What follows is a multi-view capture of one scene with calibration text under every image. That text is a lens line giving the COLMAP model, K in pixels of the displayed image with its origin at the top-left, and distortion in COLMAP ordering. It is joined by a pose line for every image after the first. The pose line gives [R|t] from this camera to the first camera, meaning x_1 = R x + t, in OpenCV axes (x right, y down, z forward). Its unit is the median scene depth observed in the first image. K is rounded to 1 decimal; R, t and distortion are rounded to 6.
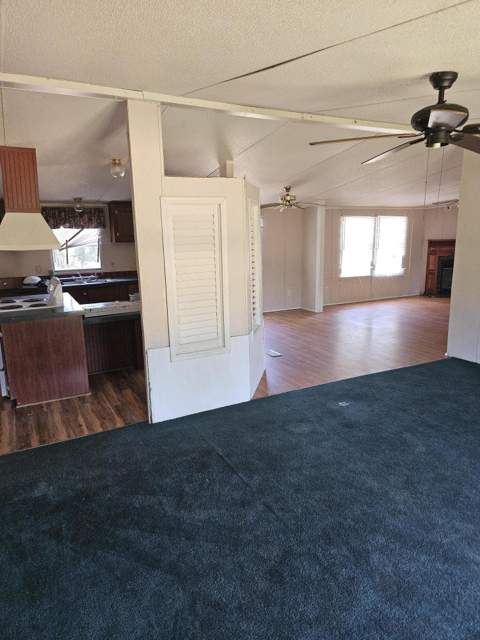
lens RADIAL K [[420.3, 0, 240.0], [0, 420.3, 320.0], [0, 0, 1]] dist [-0.001779, -0.003510]
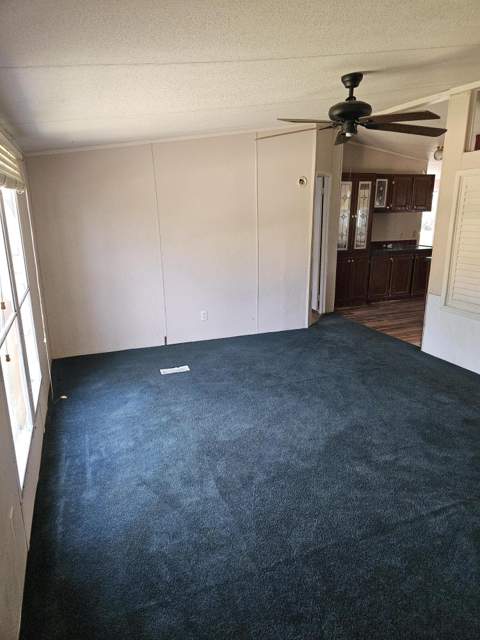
lens RADIAL K [[420.3, 0, 240.0], [0, 420.3, 320.0], [0, 0, 1]] dist [-0.001779, -0.003510]
pose [[-0.114547, 0.279228, -0.953368, 1.050382], [-0.195956, 0.934478, 0.297239, -0.116380], [0.973900, 0.220866, -0.052325, 0.492719]]
